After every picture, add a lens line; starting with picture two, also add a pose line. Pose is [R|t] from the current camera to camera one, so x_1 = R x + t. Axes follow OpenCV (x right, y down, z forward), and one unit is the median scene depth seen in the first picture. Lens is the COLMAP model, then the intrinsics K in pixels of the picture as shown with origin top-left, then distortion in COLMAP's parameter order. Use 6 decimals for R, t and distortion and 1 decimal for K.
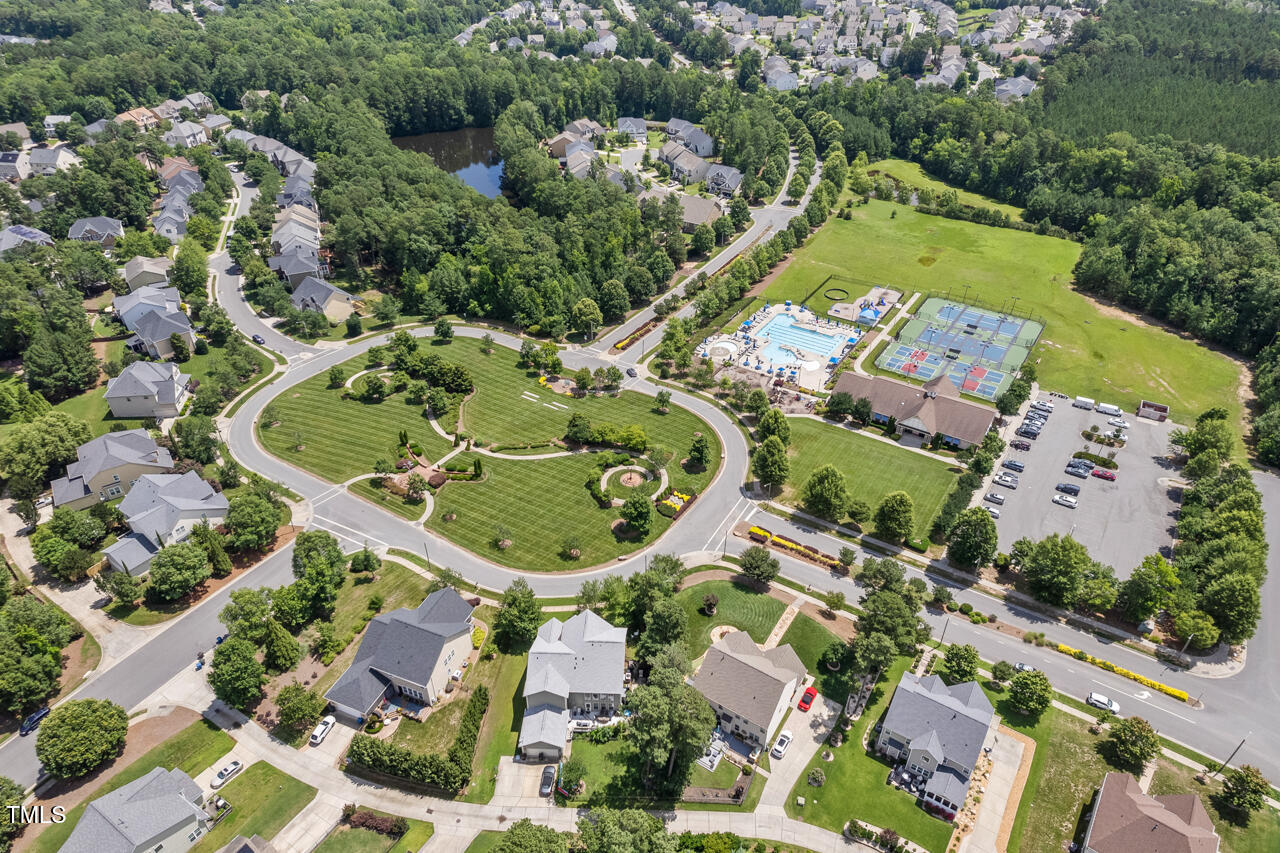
lens RADIAL K [[794.5, 0, 638.5], [0, 794.5, 427.9], [0, 0, 1]] dist [0.058039, -0.026055]
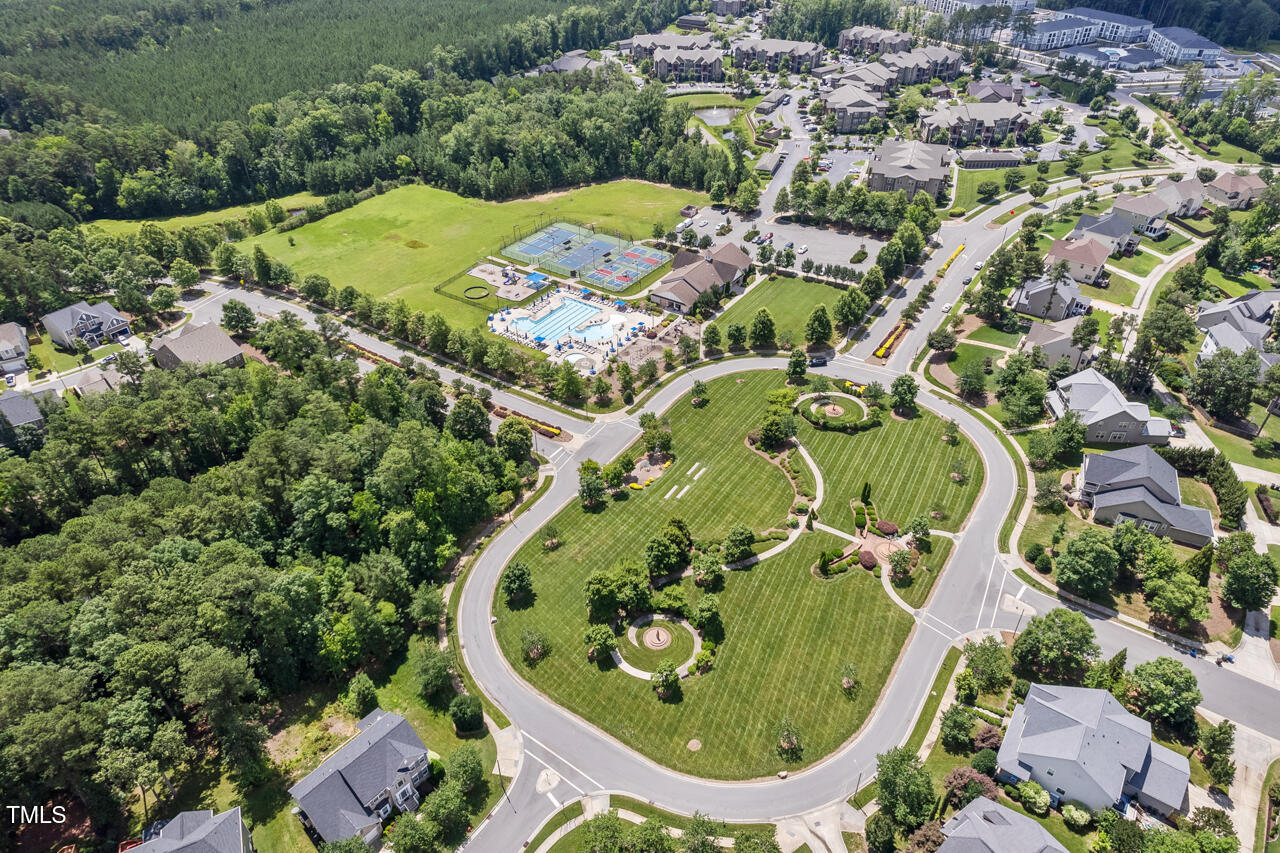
lens RADIAL K [[794.5, 0, 640.3], [0, 794.5, 430.7], [0, 0, 1]] dist [0.058039, -0.026055]
pose [[0.008999, -0.599847, 0.800064, -0.668810], [0.582513, 0.653467, 0.483384, -0.443345], [-0.812772, 0.461697, 0.355300, 0.628352]]
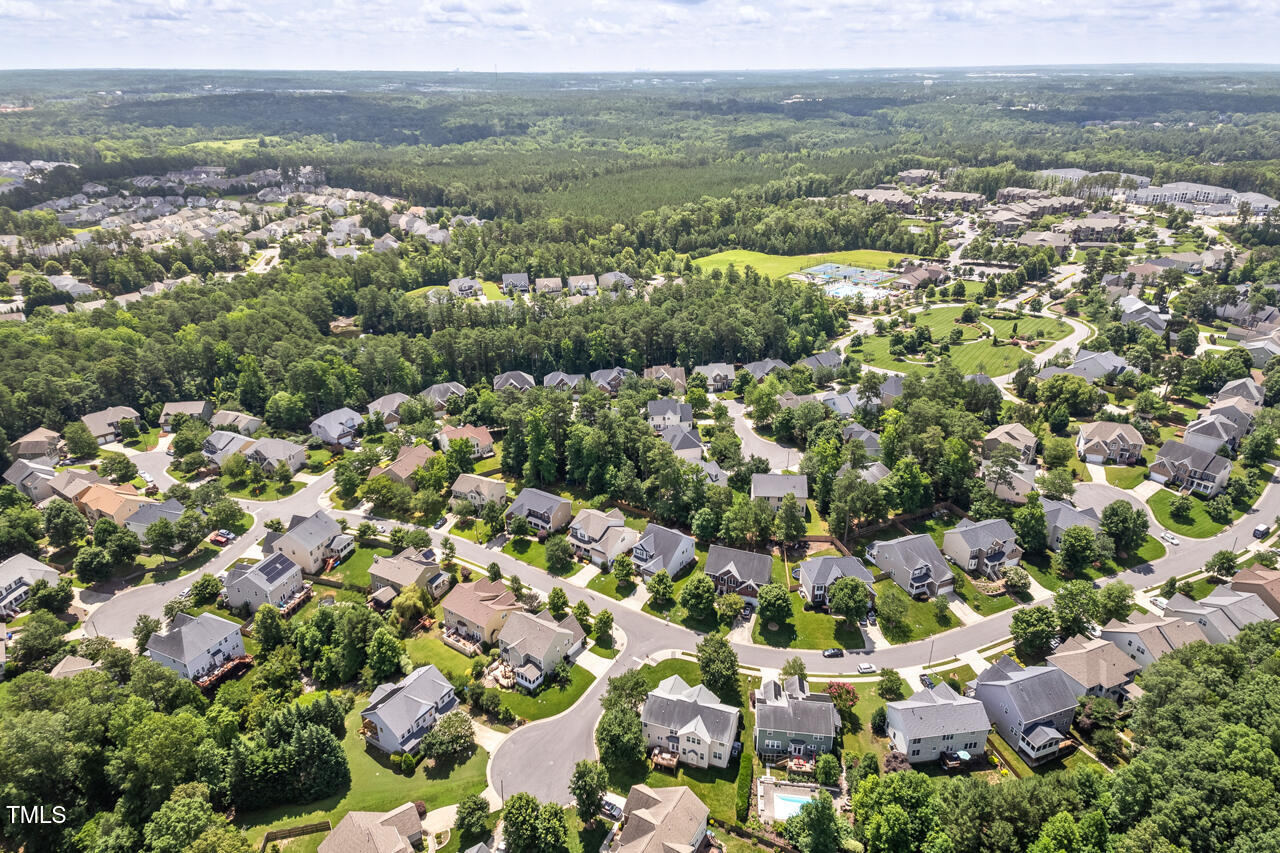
lens RADIAL K [[794.5, 0, 638.2], [0, 794.5, 423.1], [0, 0, 1]] dist [0.058039, -0.026055]
pose [[0.194187, -0.392069, 0.899207, -1.725068], [0.571660, 0.790149, 0.221066, -0.565848], [-0.797180, 0.471113, 0.377566, 0.816873]]
